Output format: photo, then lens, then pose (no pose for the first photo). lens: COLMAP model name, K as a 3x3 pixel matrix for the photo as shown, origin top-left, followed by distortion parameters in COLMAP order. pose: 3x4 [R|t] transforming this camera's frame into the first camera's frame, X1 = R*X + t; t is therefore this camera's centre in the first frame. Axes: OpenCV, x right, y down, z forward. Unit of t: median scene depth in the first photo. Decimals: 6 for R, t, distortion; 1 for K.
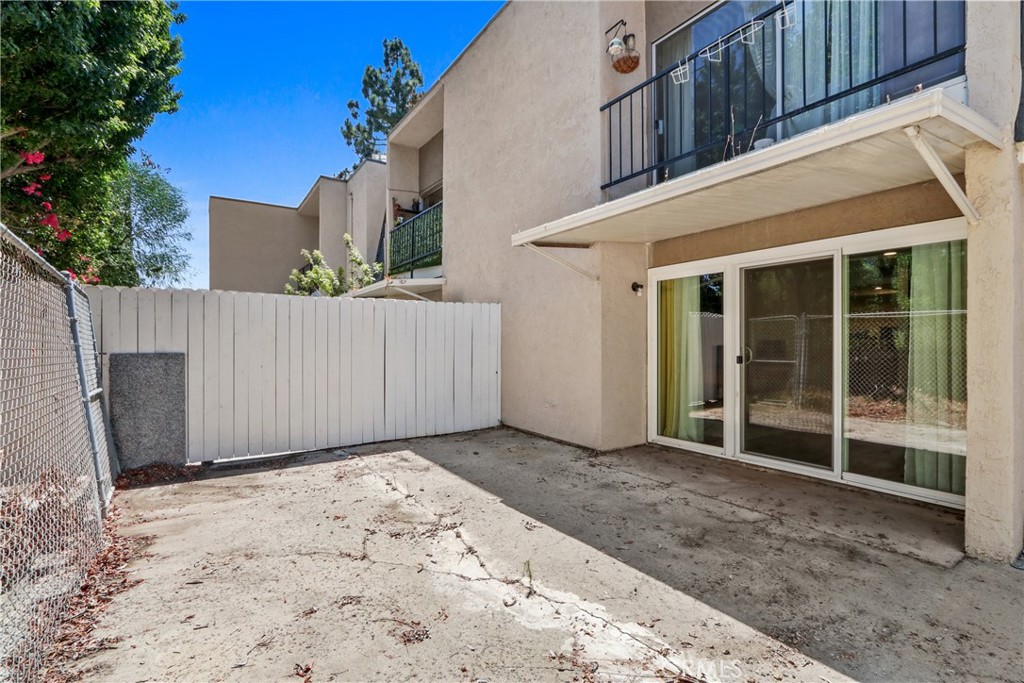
lens RADIAL K [[481.4, 0, 519.4], [0, 481.4, 343.7], [0, 0, 1]] dist [-0.012688, 0.004147]
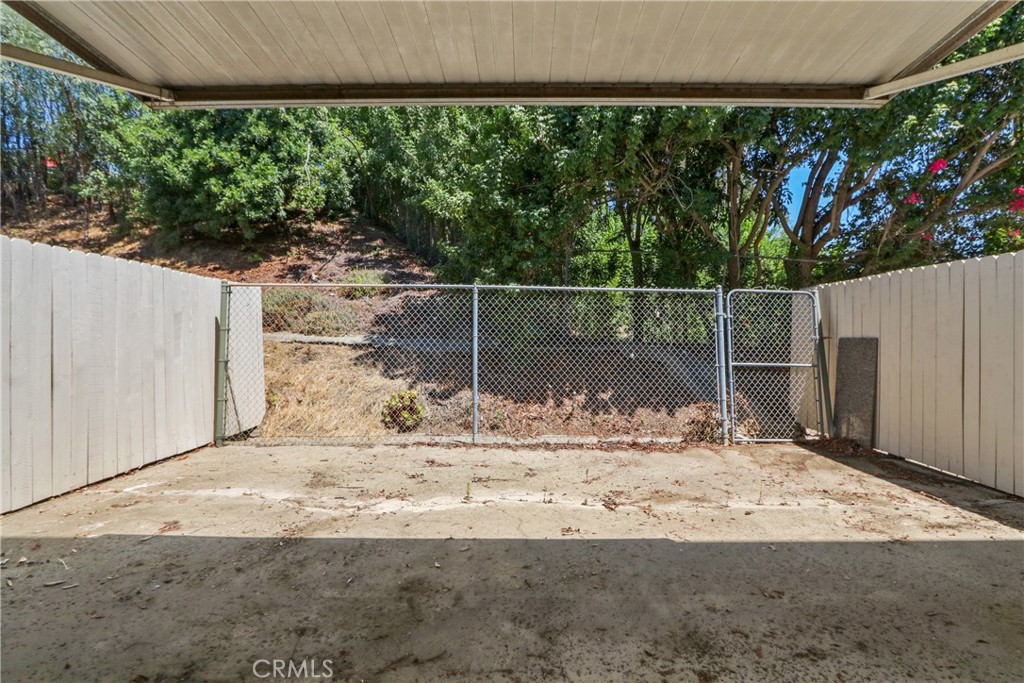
lens RADIAL K [[481.4, 0, 520.4], [0, 481.4, 339.5], [0, 0, 1]] dist [-0.012688, 0.004147]
pose [[-0.574765, 0.004430, -0.818306, 0.765911], [0.004024, 0.999989, 0.002588, 0.024107], [0.818309, -0.001805, -0.574776, 1.373205]]
